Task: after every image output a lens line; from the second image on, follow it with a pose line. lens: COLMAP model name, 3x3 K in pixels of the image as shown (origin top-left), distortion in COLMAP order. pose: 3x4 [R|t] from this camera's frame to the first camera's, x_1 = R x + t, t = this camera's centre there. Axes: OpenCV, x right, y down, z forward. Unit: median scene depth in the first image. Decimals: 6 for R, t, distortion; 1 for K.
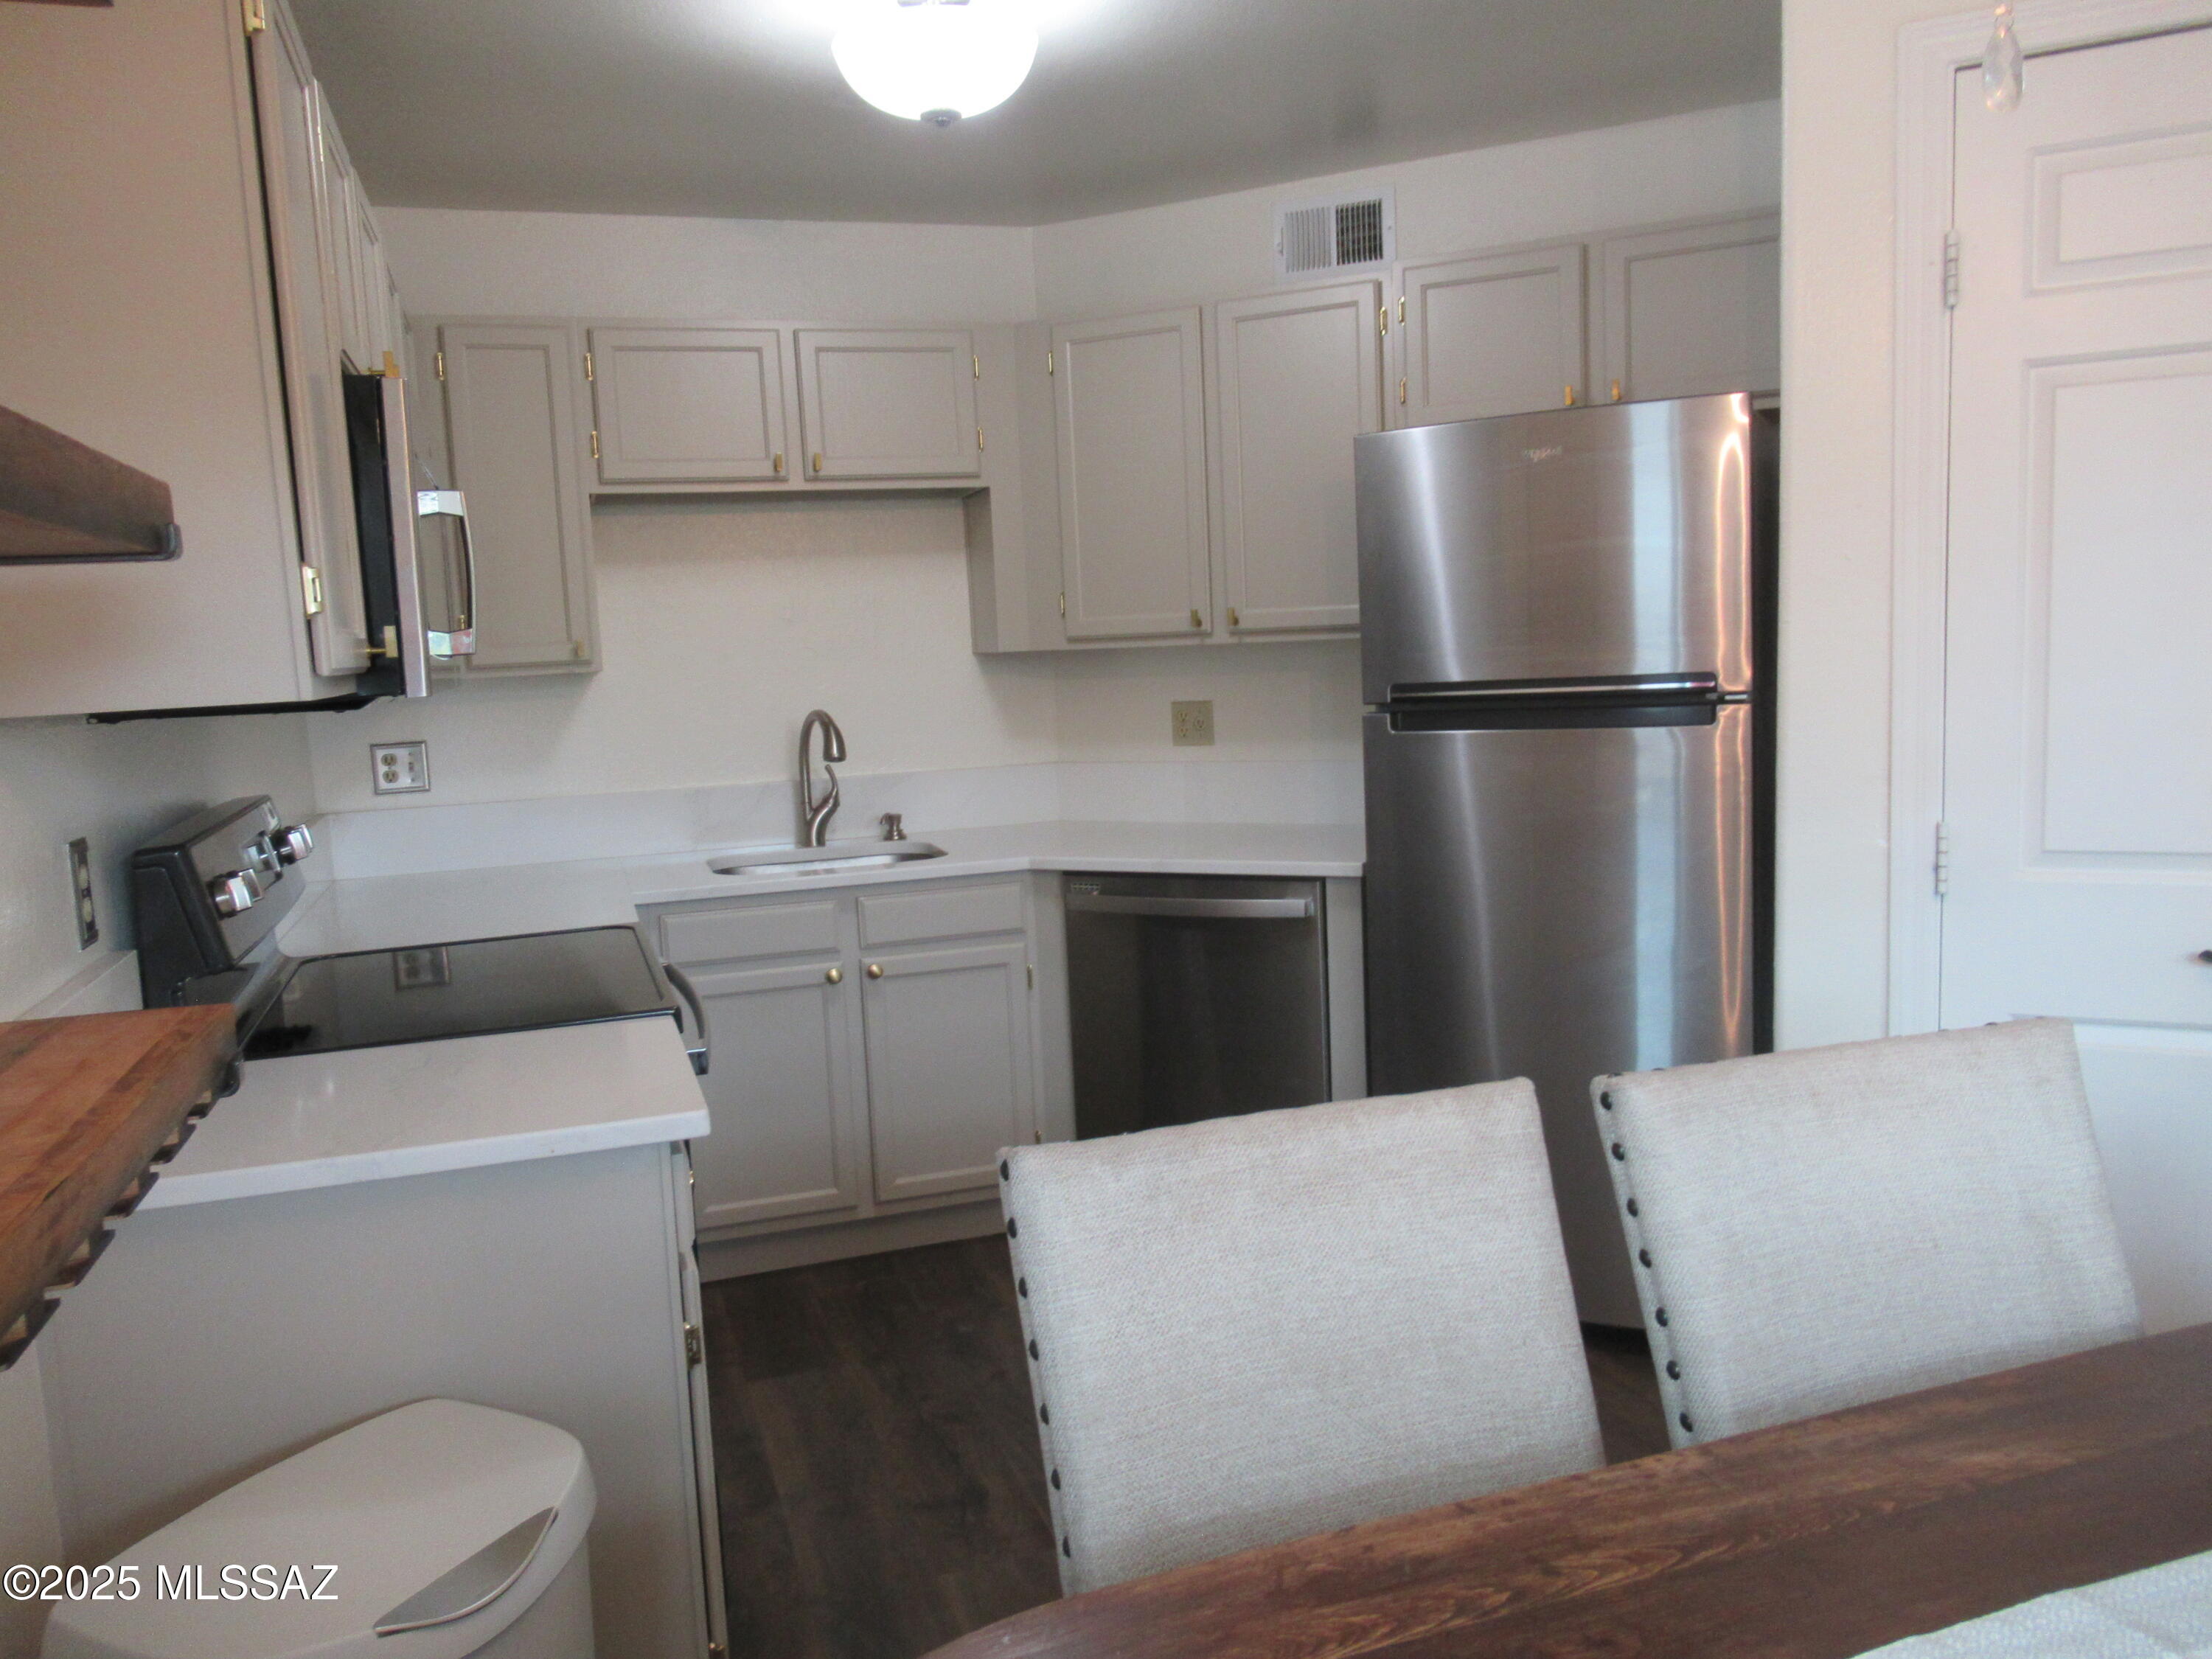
lens RADIAL K [[1643.0, 0, 1134.4], [0, 1643.0, 860.0], [0, 0, 1]] dist [-0.007869, 0.000112]
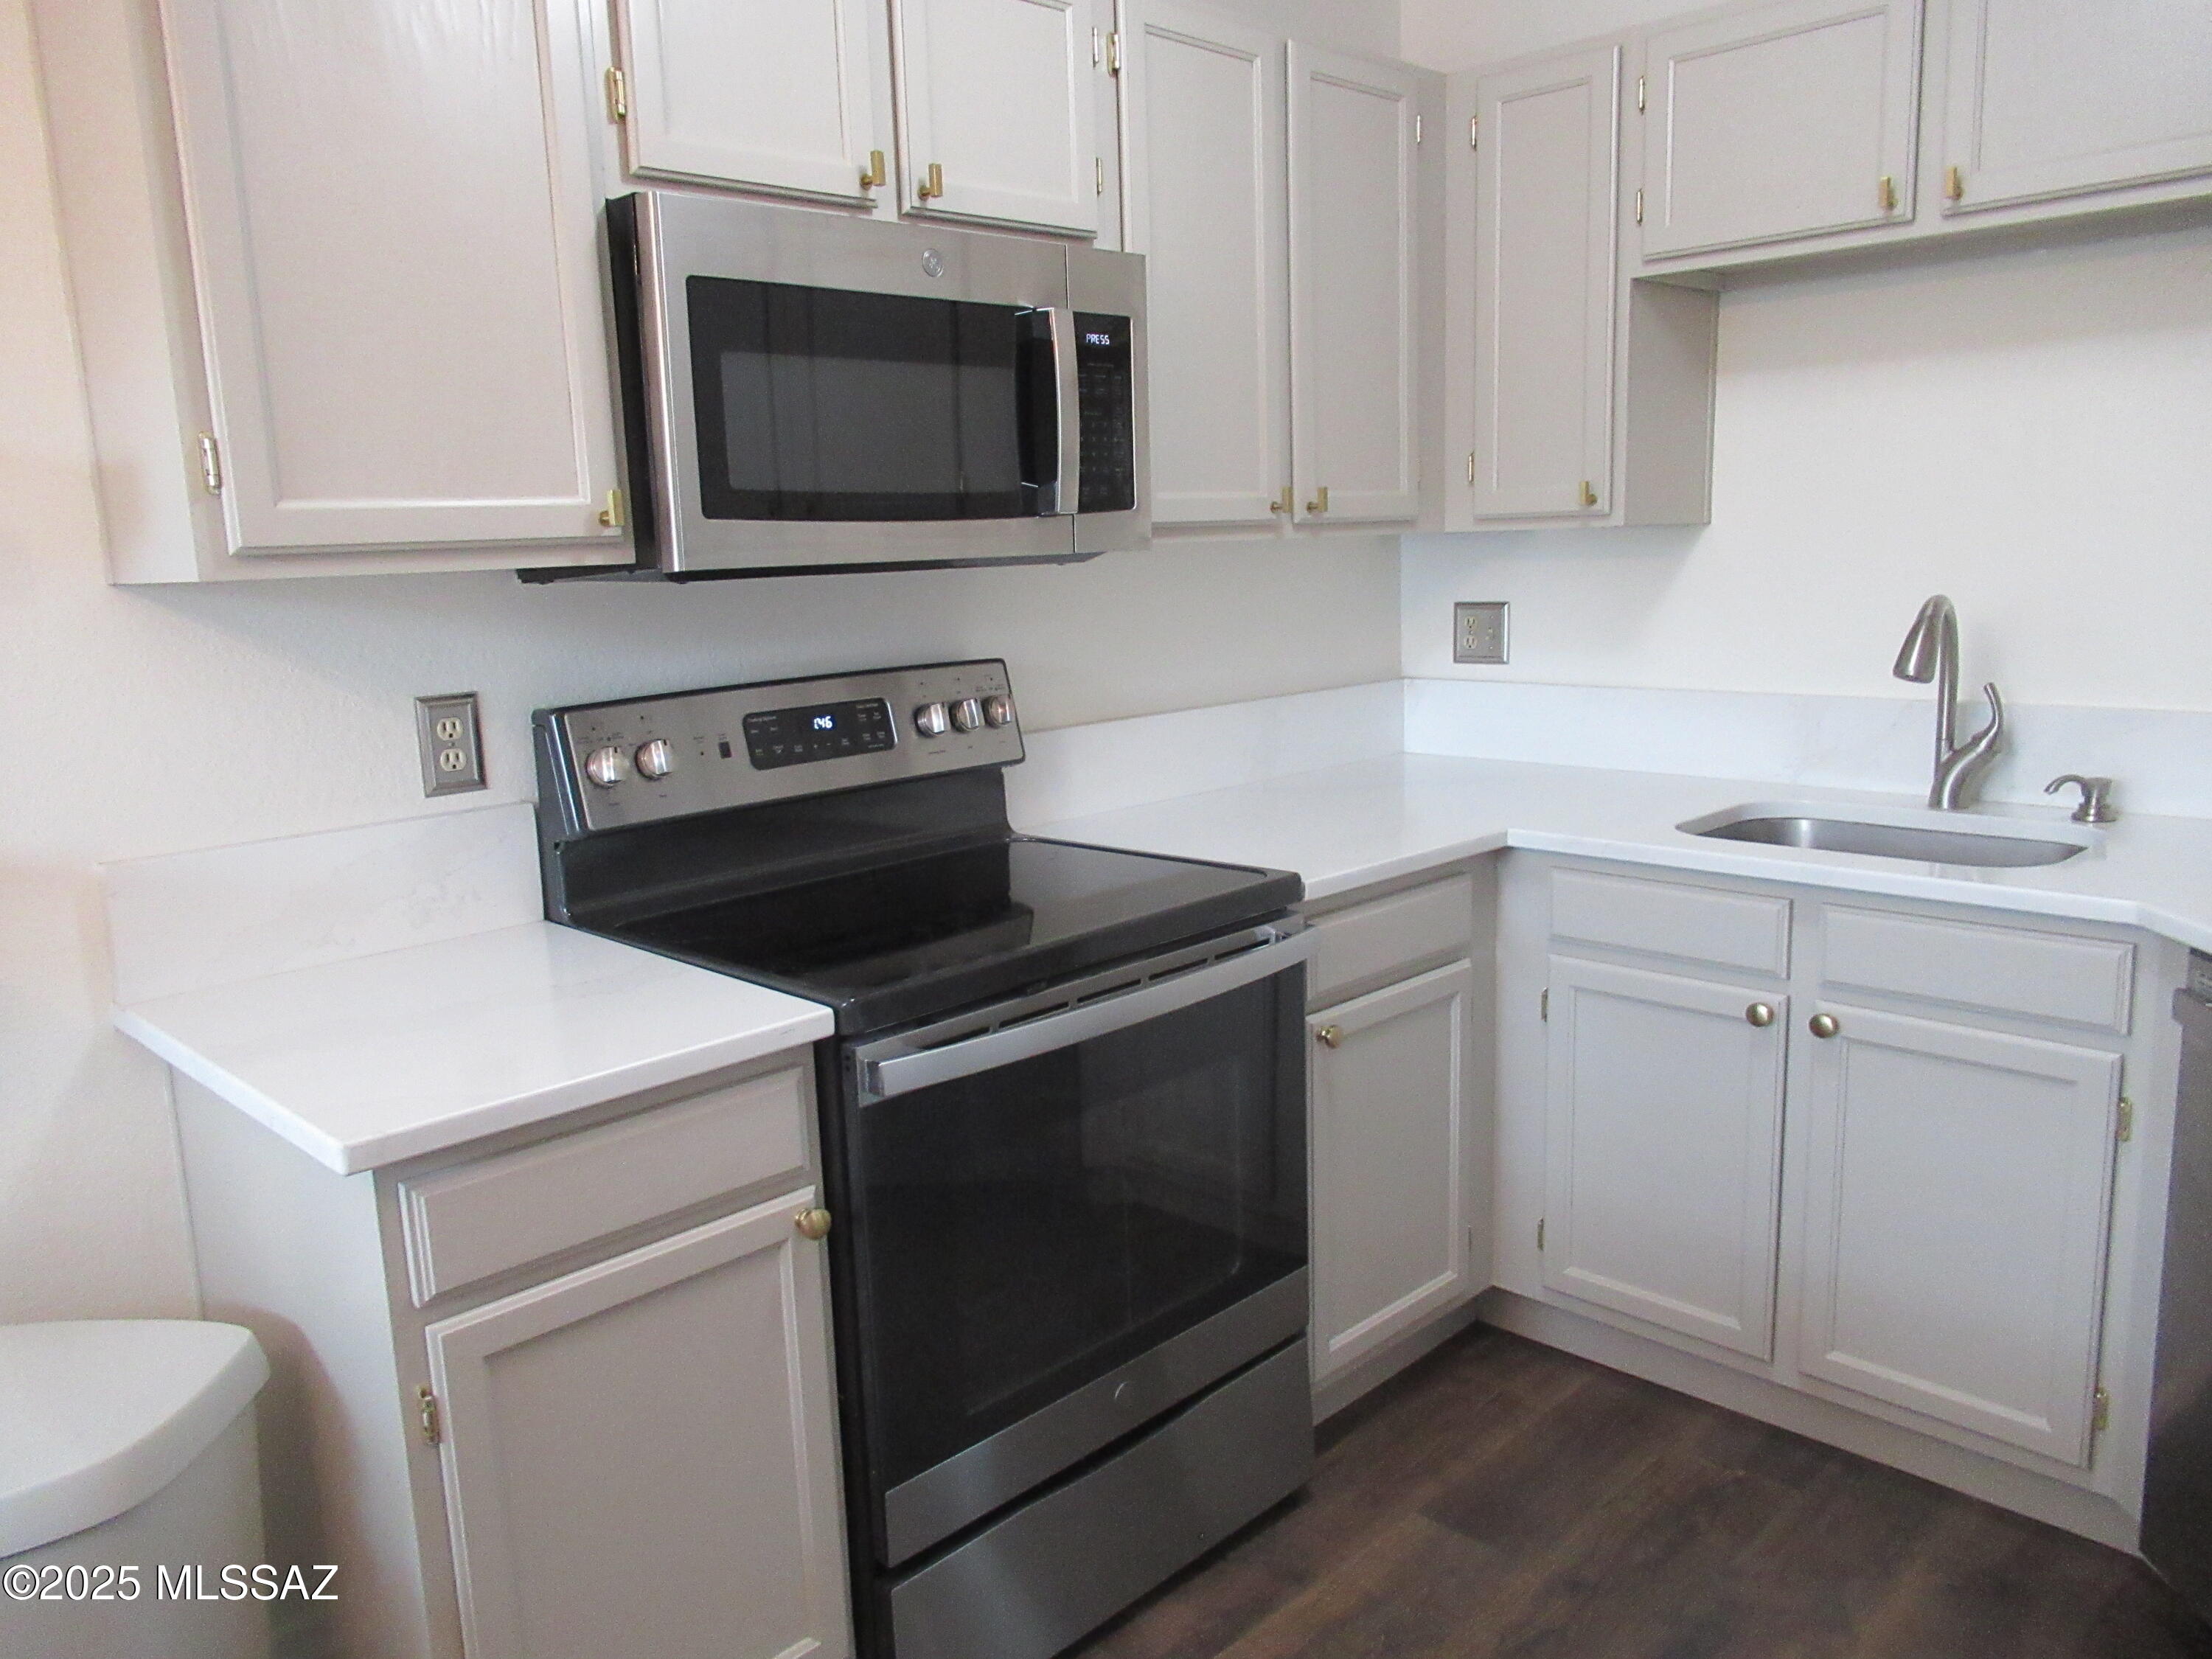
lens RADIAL K [[1652.5, 0, 1106.0], [0, 1652.5, 829.5], [0, 0, 1]] dist [0.007420, 0.002643]
pose [[0.420548, 0.189733, -0.887209, 0.271641], [-0.108306, 0.981395, 0.158537, -0.075342], [0.900782, 0.029418, 0.433273, 0.480641]]
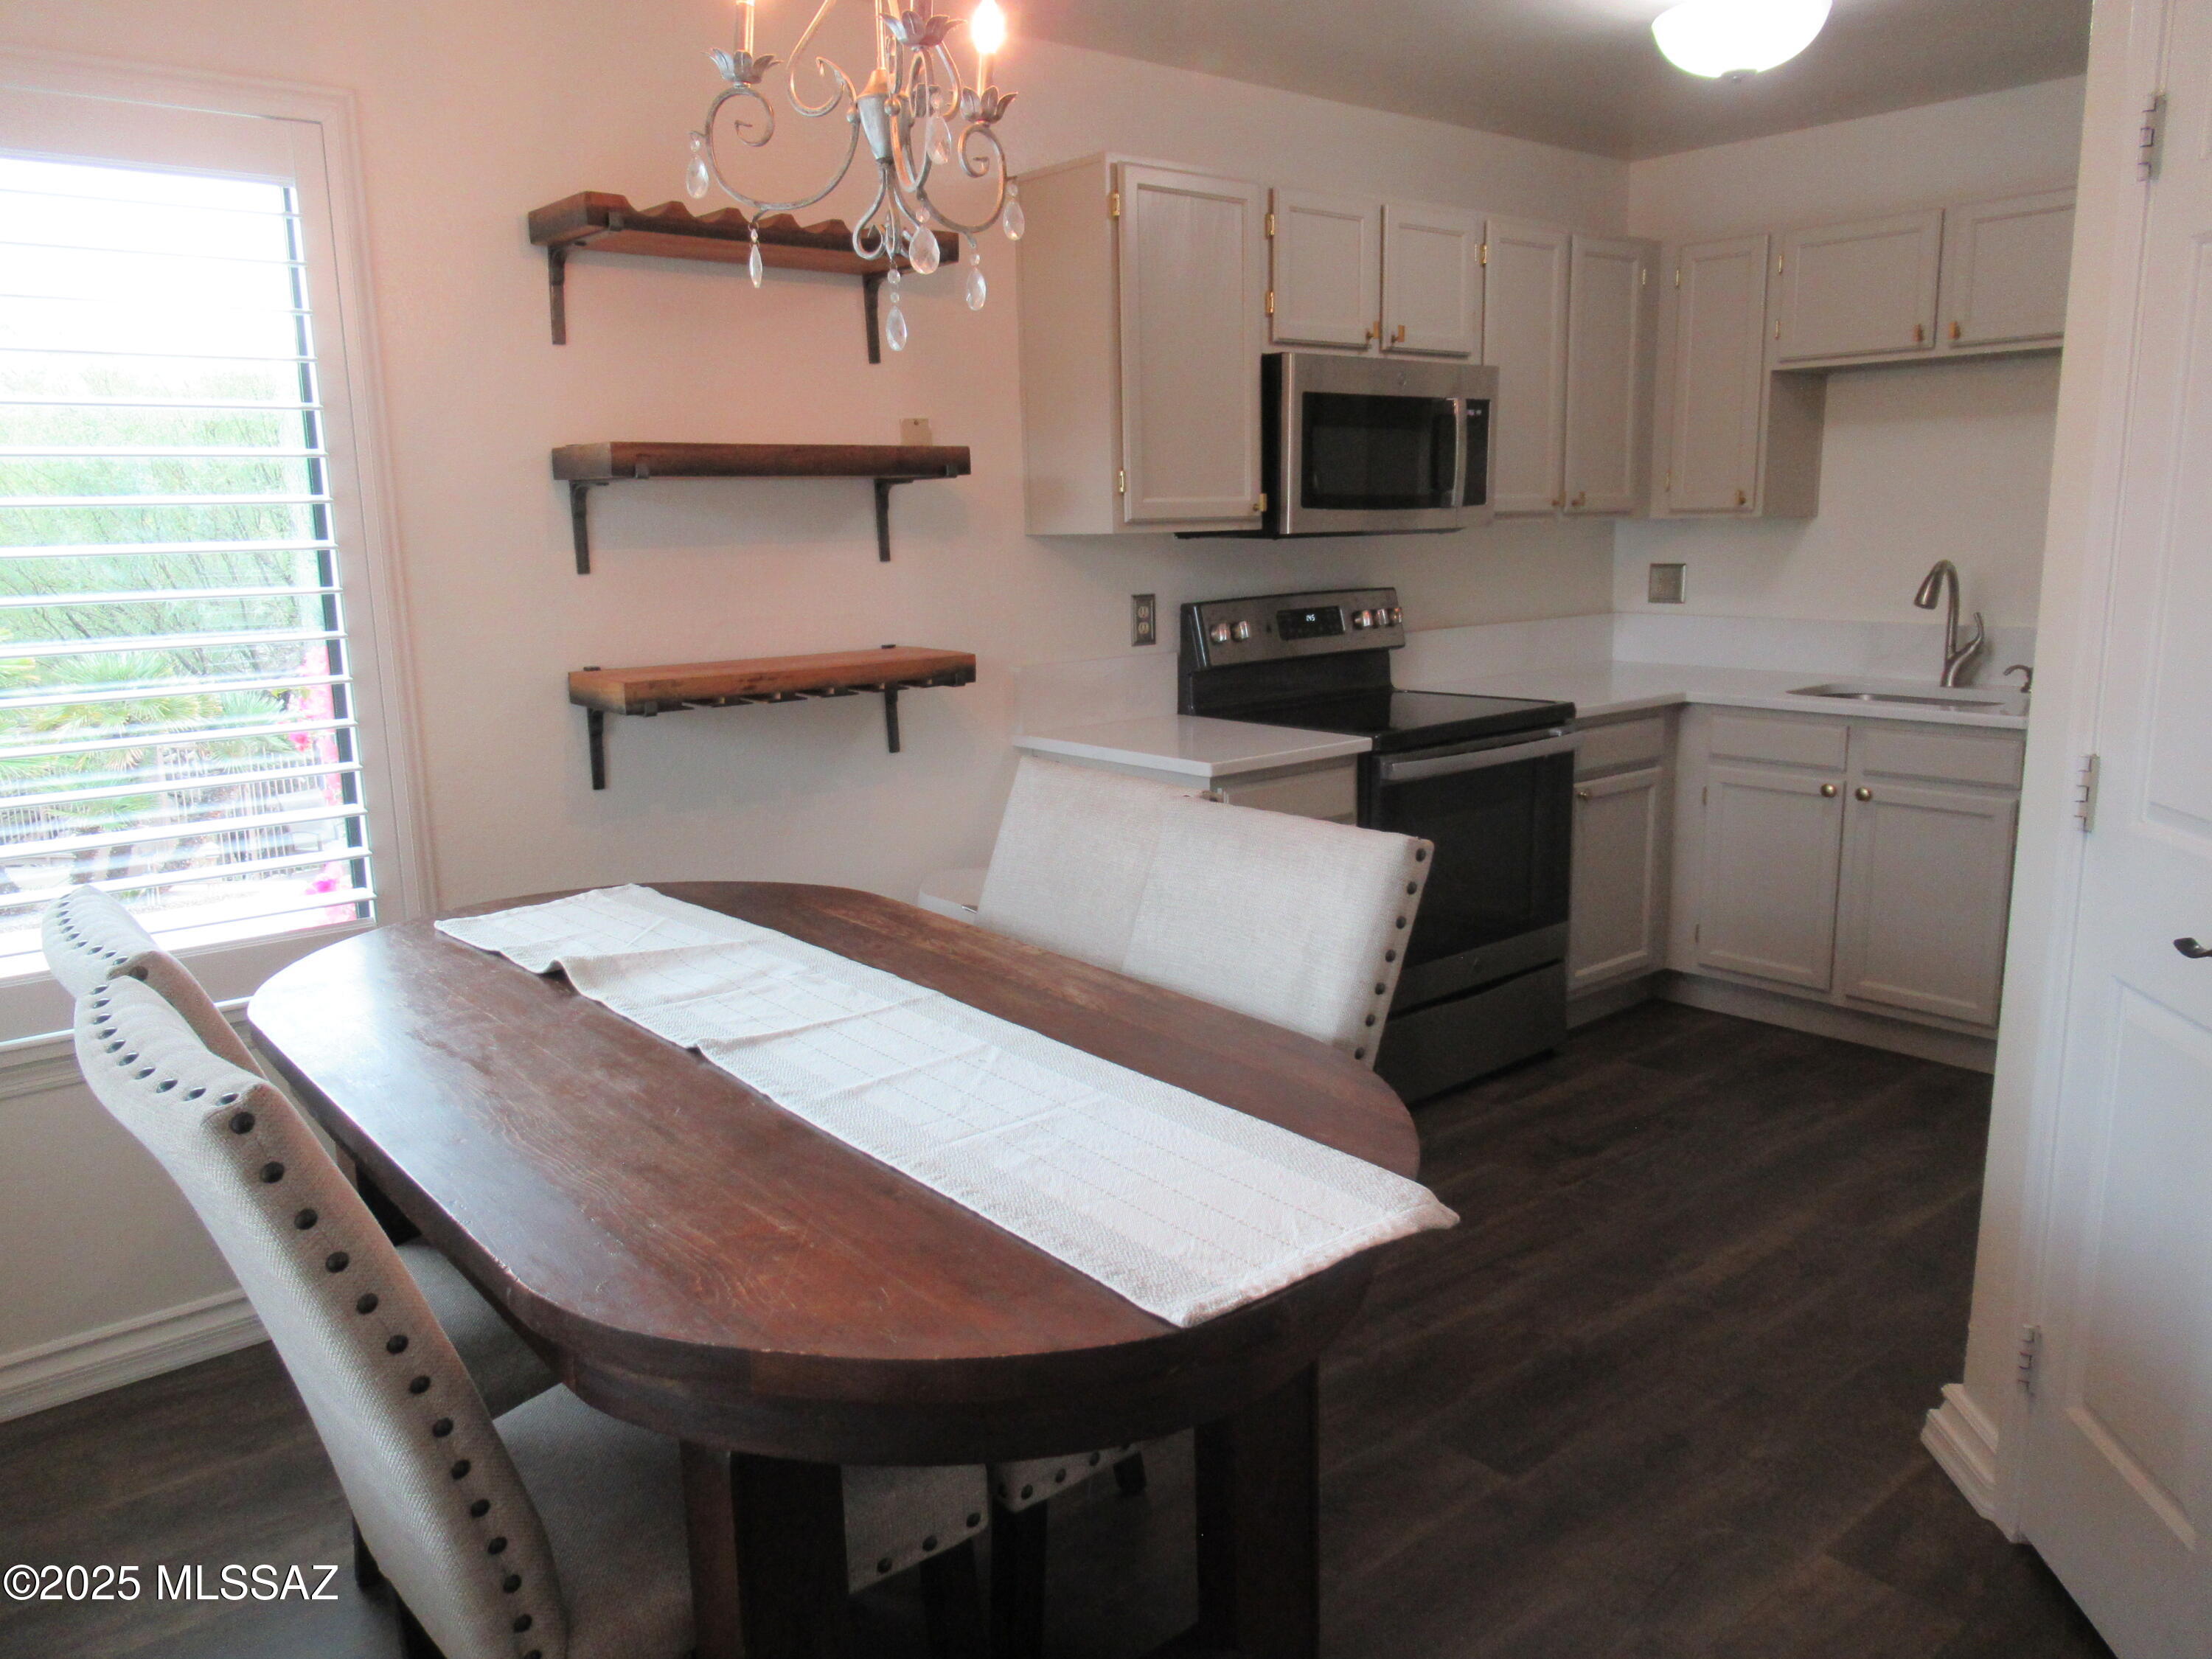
lens RADIAL K [[1605.5, 0, 1106.0], [0, 1605.5, 829.5], [0, 0, 1]] dist [-0.010754, 0.002843]
pose [[0.338675, 0.217312, -0.915464, 0.684469], [-0.122680, 0.974856, 0.186025, -0.050246], [0.932871, 0.049307, 0.356819, 0.118074]]
